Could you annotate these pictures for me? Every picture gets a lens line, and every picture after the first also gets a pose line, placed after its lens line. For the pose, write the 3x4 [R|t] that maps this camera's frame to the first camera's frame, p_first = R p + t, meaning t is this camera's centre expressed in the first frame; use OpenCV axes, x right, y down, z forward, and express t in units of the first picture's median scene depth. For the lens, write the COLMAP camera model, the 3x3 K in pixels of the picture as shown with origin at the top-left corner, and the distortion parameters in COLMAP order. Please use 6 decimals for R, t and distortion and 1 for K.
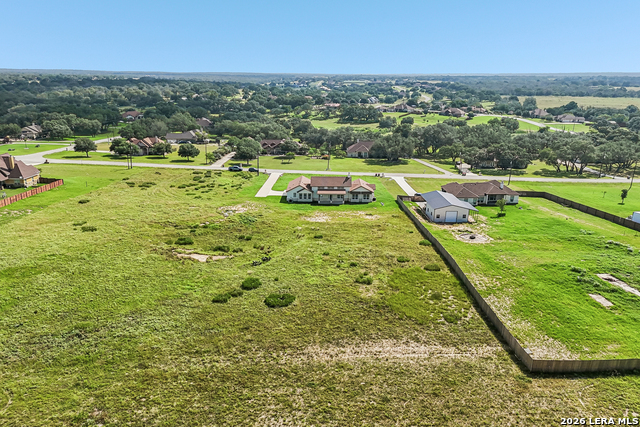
lens RADIAL K [[478.6, 0, 317.6], [0, 478.6, 216.7], [0, 0, 1]] dist [0.045894, -0.024233]
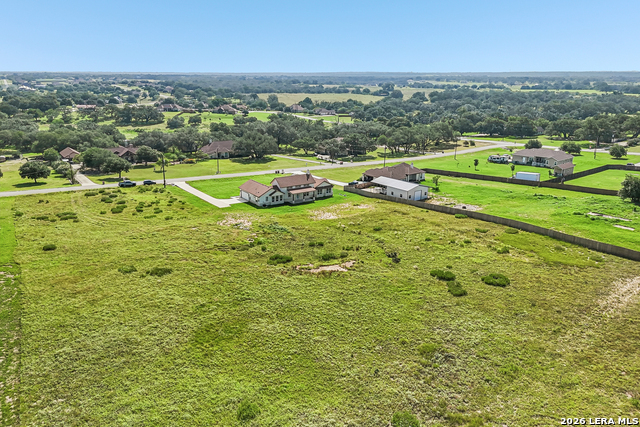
lens RADIAL K [[478.6, 0, 313.1], [0, 478.6, 211.6], [0, 0, 1]] dist [0.045894, -0.024233]
pose [[0.821507, -0.159092, 0.547554, -0.501819], [0.163208, 0.985717, 0.041537, -0.045316], [-0.546342, 0.055242, 0.835738, 0.156761]]
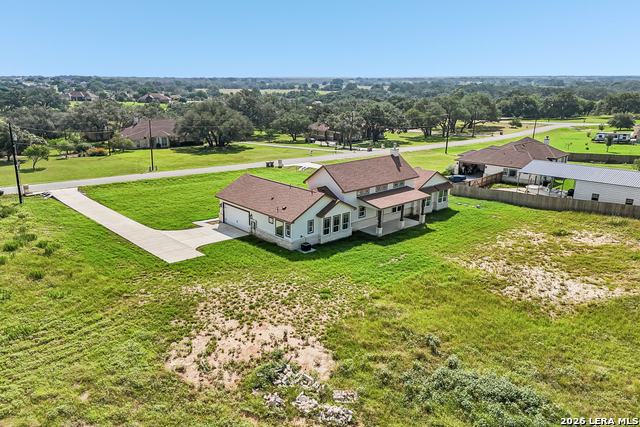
lens RADIAL K [[478.6, 0, 307.5], [0, 478.6, 215.0], [0, 0, 1]] dist [0.045894, -0.024233]
pose [[0.742108, -0.185539, 0.644089, -0.256589], [0.195748, 0.979026, 0.056485, -0.072205], [-0.641061, 0.084162, 0.762862, 0.762104]]
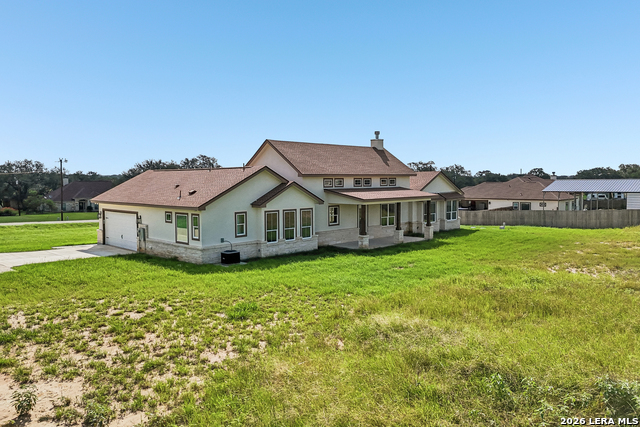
lens RADIAL K [[478.6, 0, 322.6], [0, 478.6, 217.7], [0, 0, 1]] dist [0.045894, -0.024233]
pose [[0.680980, -0.061084, 0.729750, -0.156970], [0.216925, 0.968616, -0.121349, -0.019863], [-0.699435, 0.240937, 0.672859, 0.866941]]
